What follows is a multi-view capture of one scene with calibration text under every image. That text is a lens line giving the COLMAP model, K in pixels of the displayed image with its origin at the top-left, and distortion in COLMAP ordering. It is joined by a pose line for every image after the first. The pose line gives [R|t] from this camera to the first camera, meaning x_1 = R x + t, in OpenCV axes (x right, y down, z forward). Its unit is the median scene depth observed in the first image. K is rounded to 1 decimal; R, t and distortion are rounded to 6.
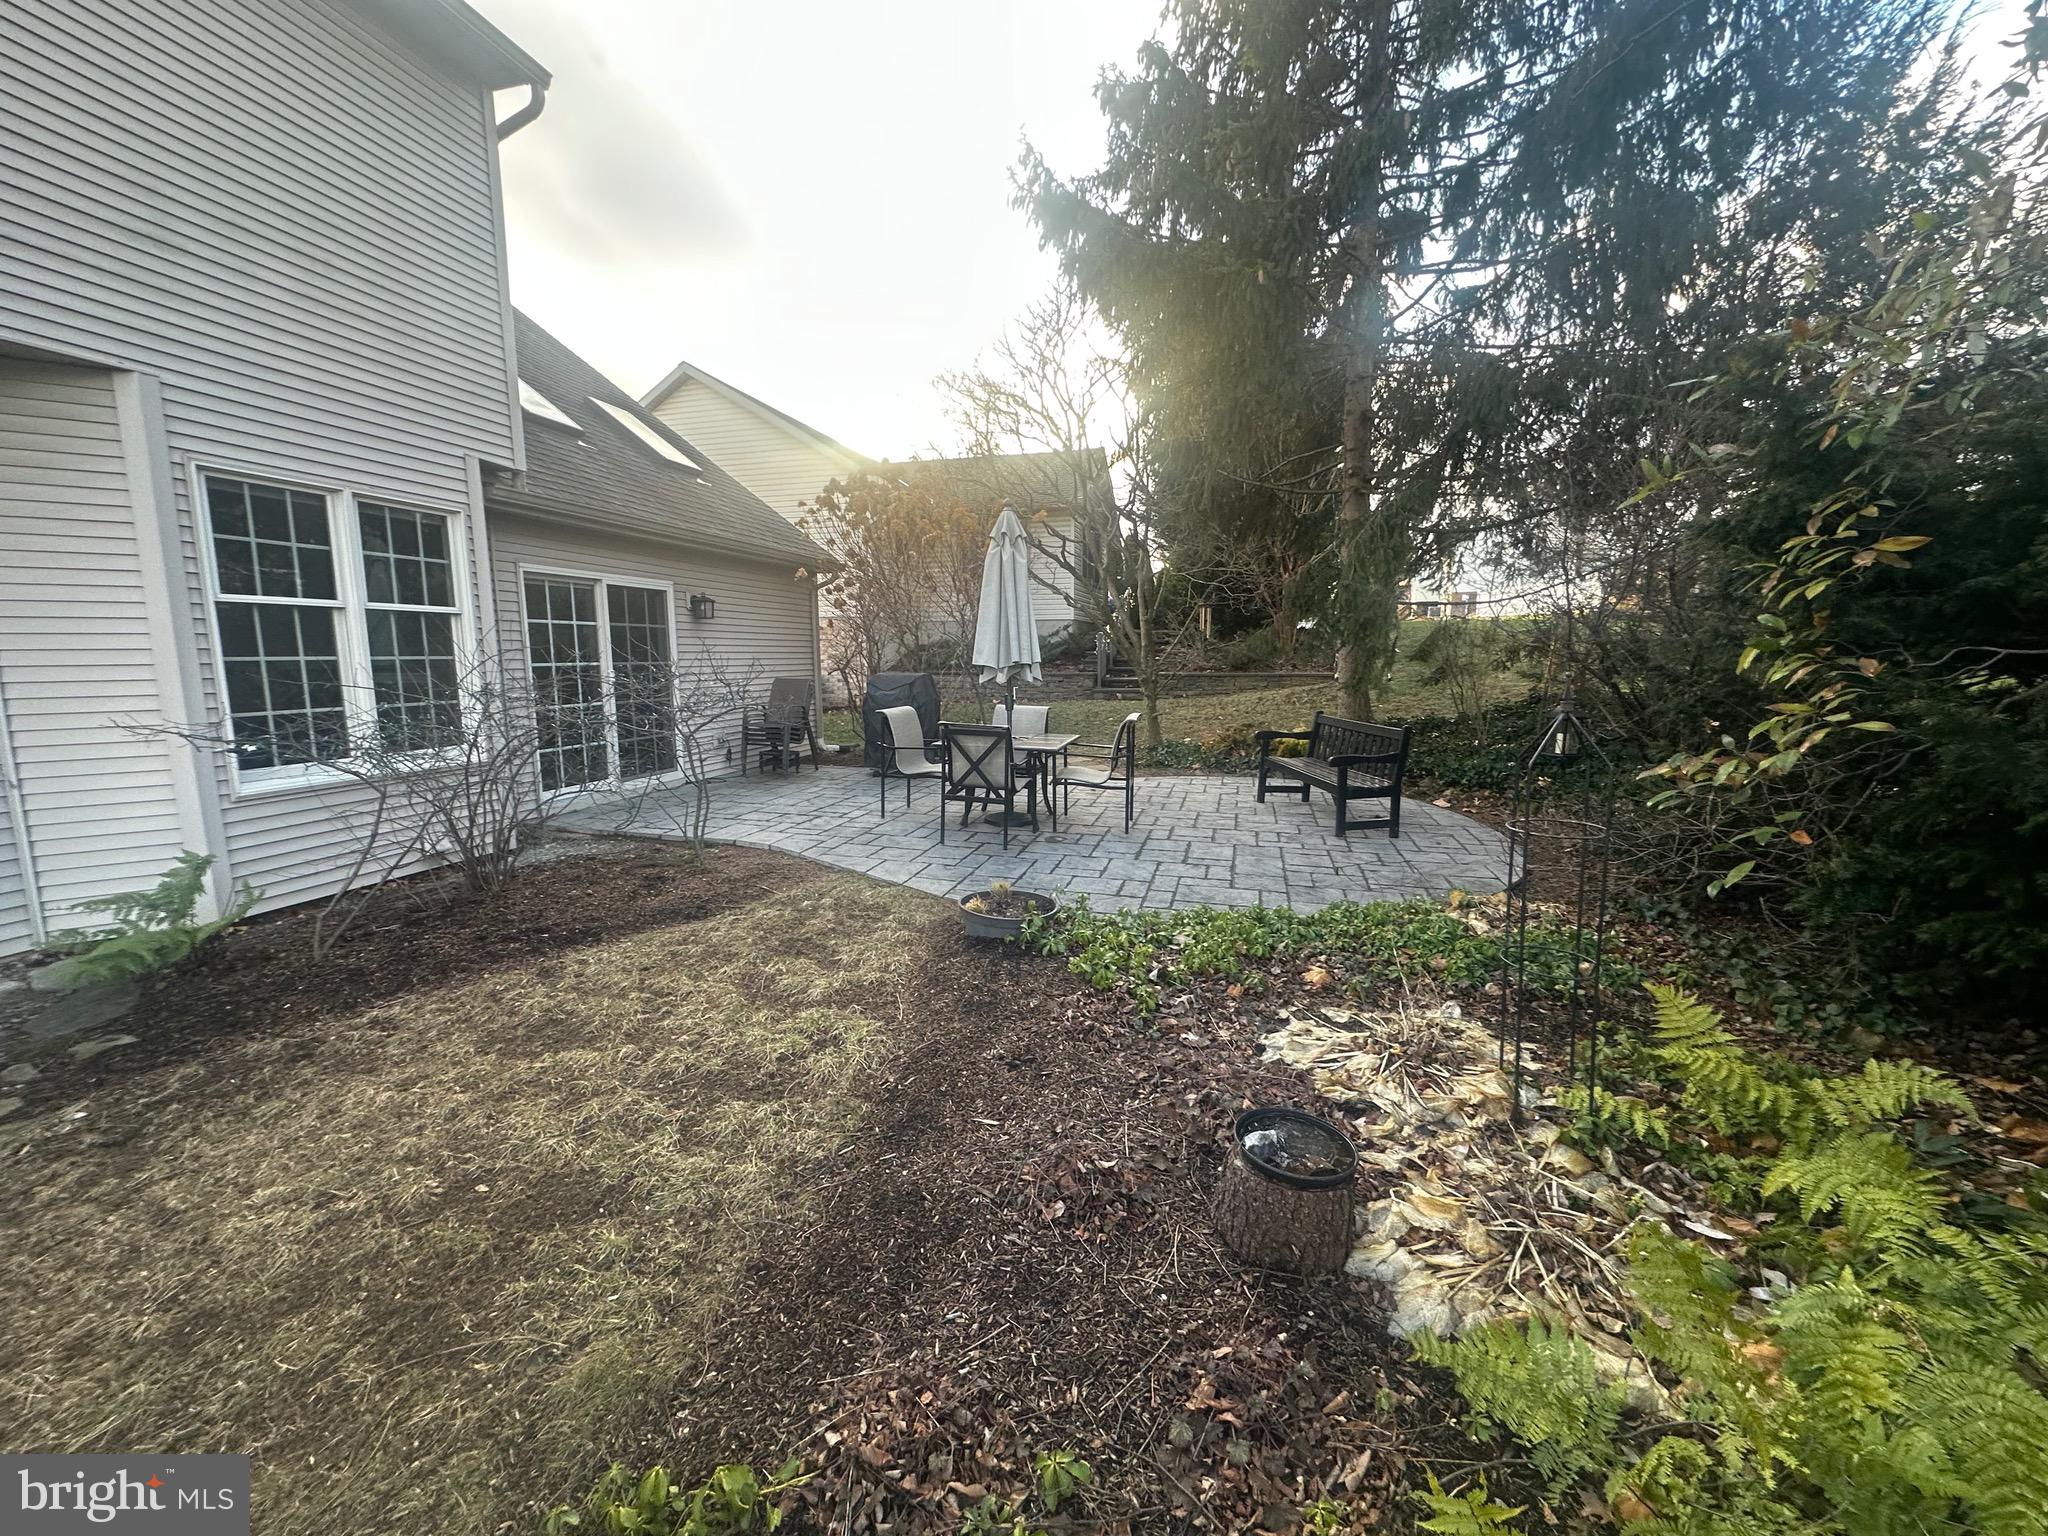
lens RADIAL K [[816.5, 0, 1035.0], [0, 816.5, 766.5], [0, 0, 1]] dist [-0.001320, 0.000752]
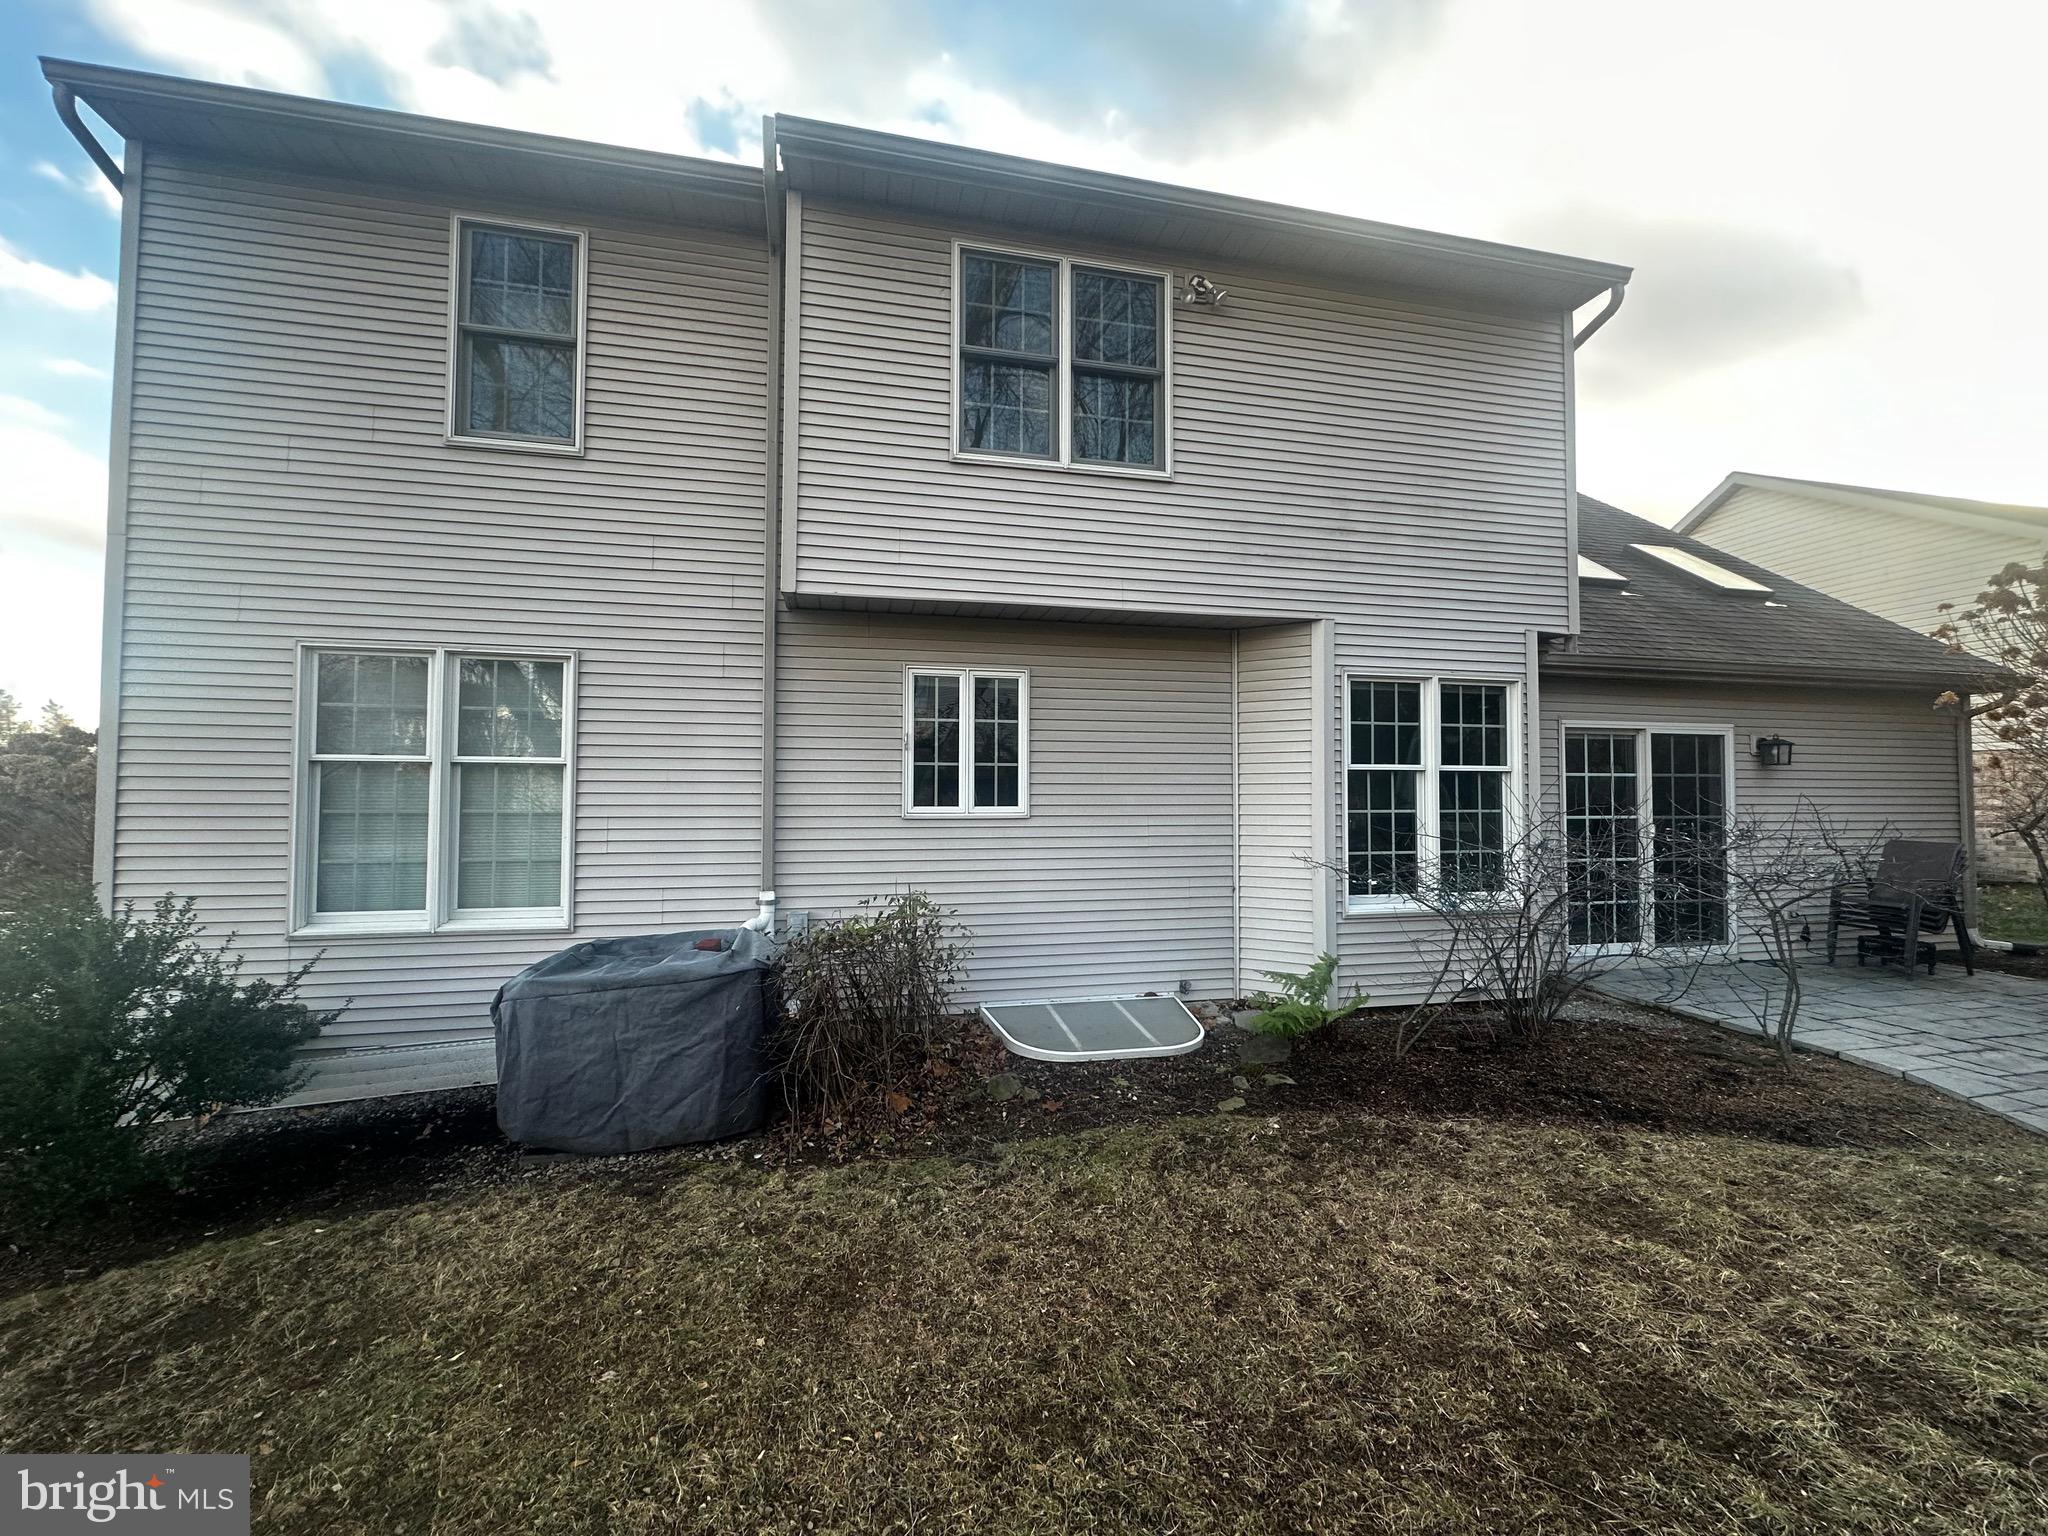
lens RADIAL K [[816.5, 0, 1021.2], [0, 816.5, 768.3], [0, 0, 1]] dist [-0.001320, 0.000752]
pose [[0.458522, -0.025014, -0.888331, -0.037358], [-0.124750, 0.987894, -0.092209, -0.009688], [0.879884, 0.153099, 0.449851, -0.099172]]
